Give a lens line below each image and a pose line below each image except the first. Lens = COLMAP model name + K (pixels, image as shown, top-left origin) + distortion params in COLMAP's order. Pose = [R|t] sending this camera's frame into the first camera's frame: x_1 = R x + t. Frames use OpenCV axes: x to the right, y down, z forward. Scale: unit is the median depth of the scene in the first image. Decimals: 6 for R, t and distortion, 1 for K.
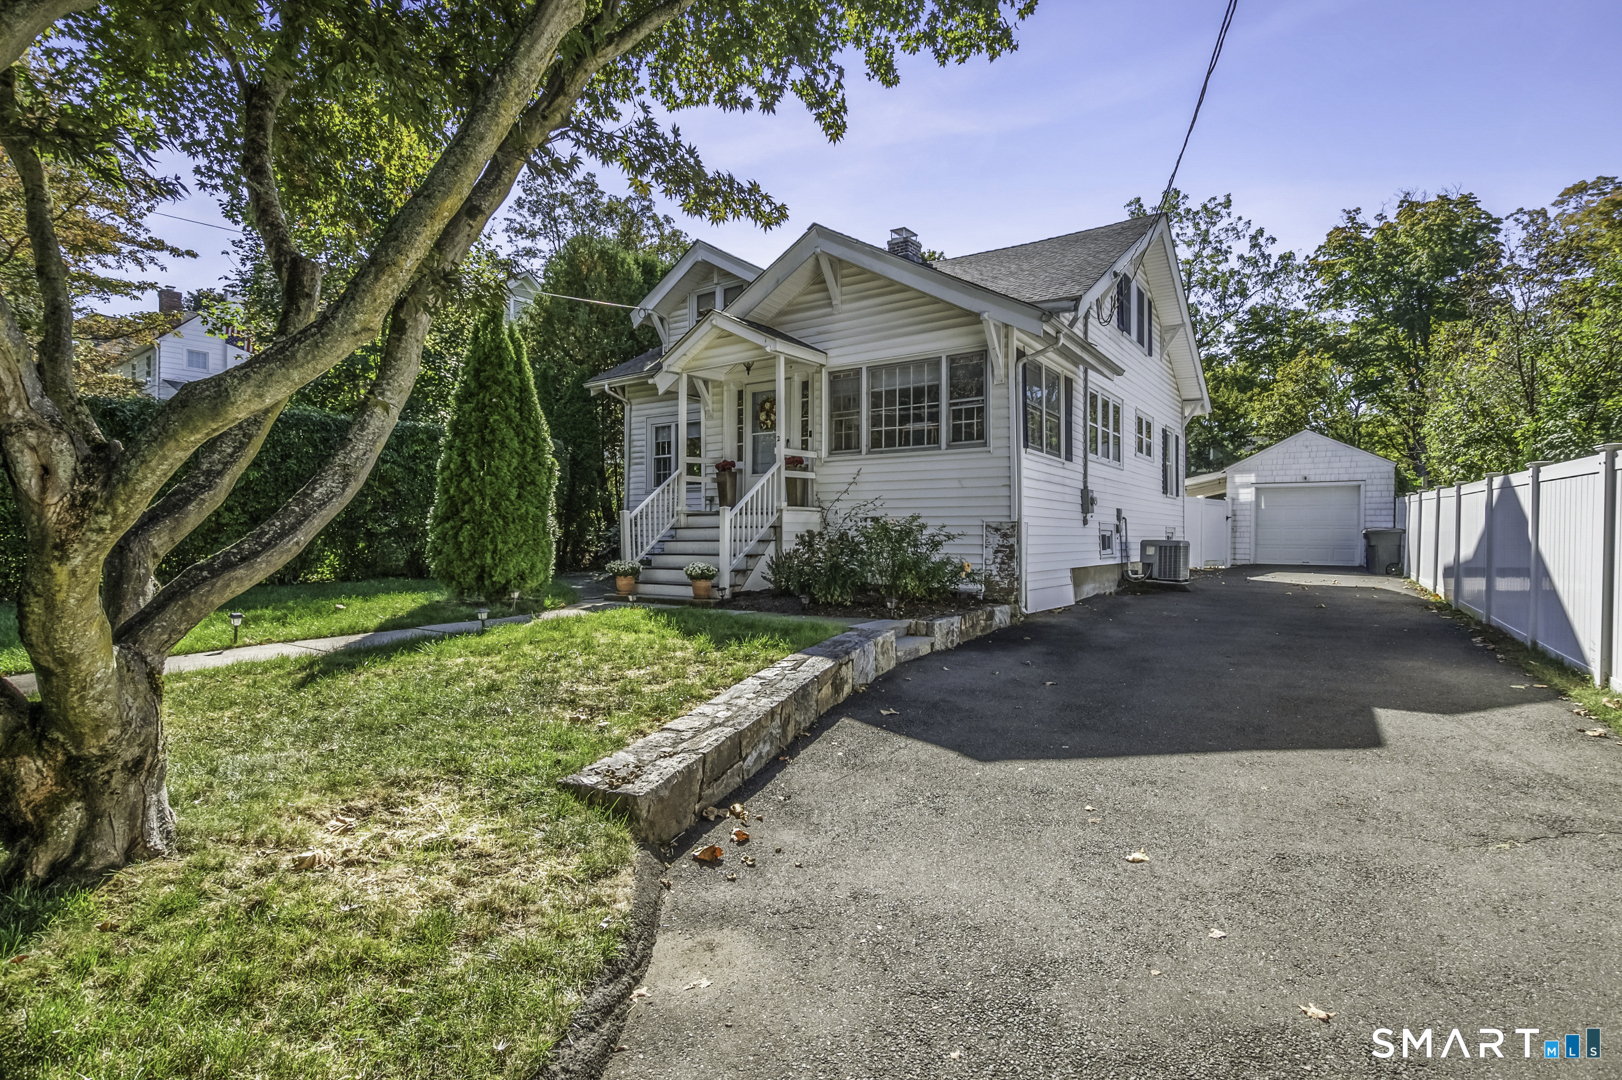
lens RADIAL K [[806.4, 0, 807.5], [0, 806.4, 542.4], [0, 0, 1]] dist [-0.001309, -0.000478]
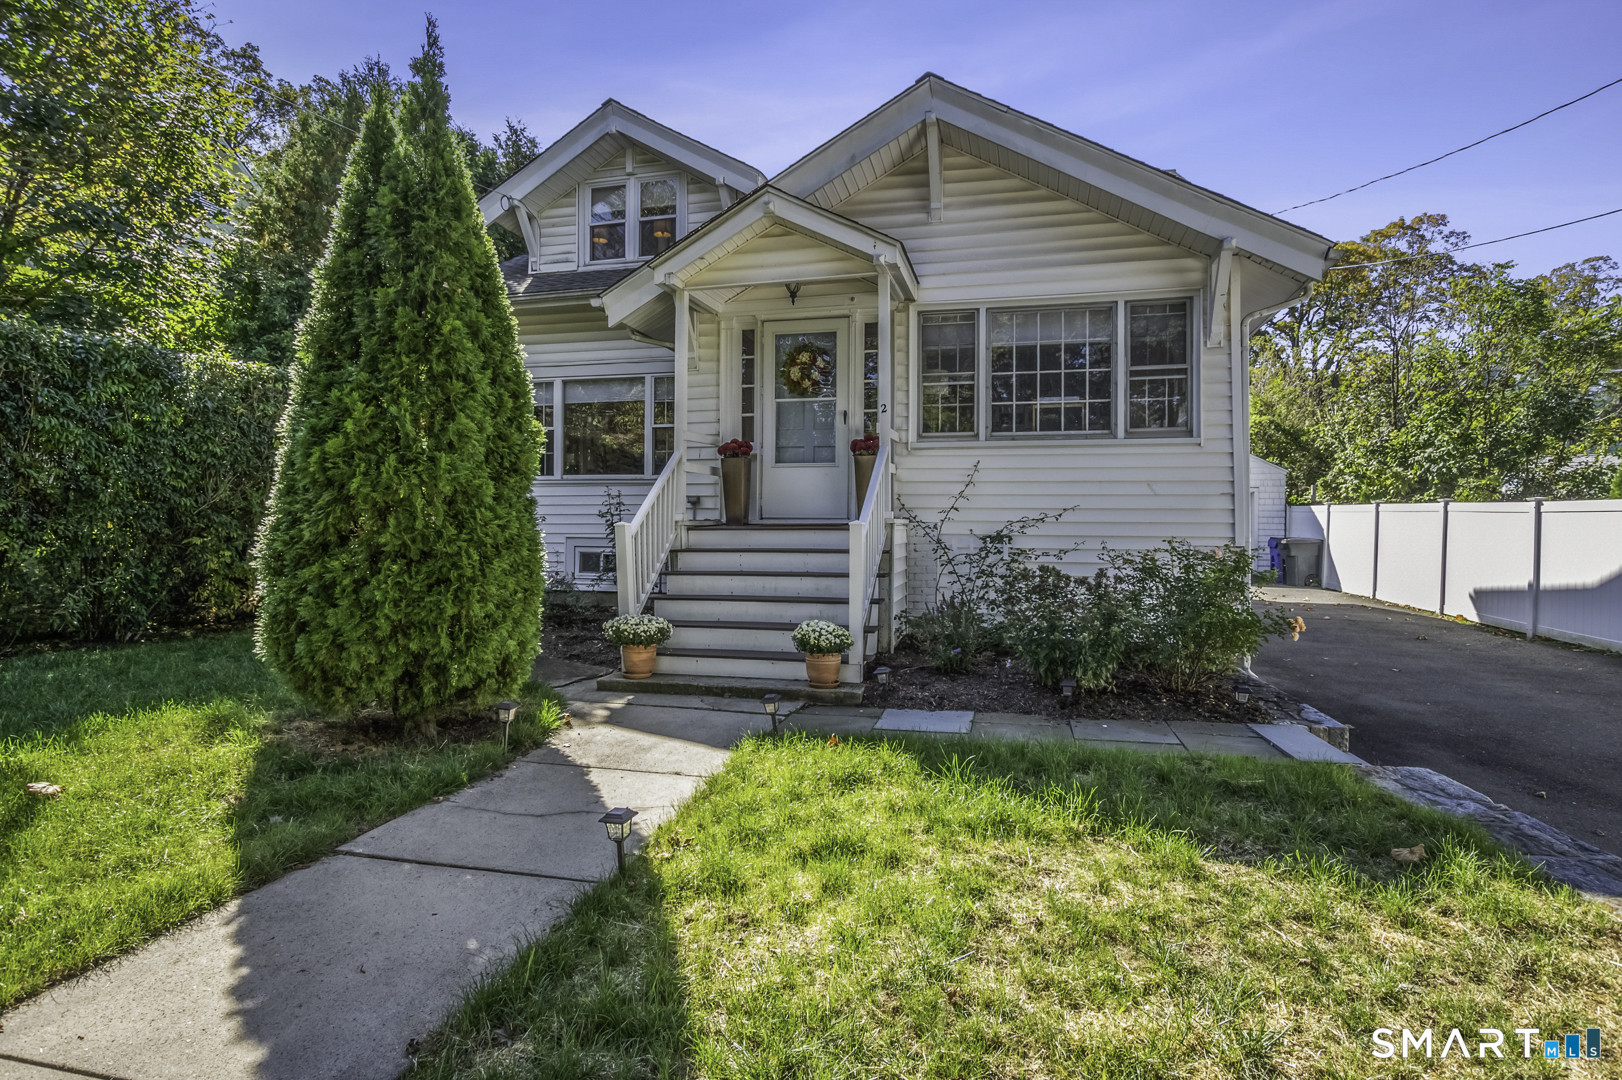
lens RADIAL K [[840.4, 0, 814.2], [0, 840.4, 536.2], [0, 0, 1]] dist [-0.003675, -0.001173]
pose [[0.930435, 0.001491, 0.366455, -0.309568], [-0.002088, 0.999997, 0.001232, -0.030524], [-0.366452, -0.001911, 0.930435, 0.406434]]
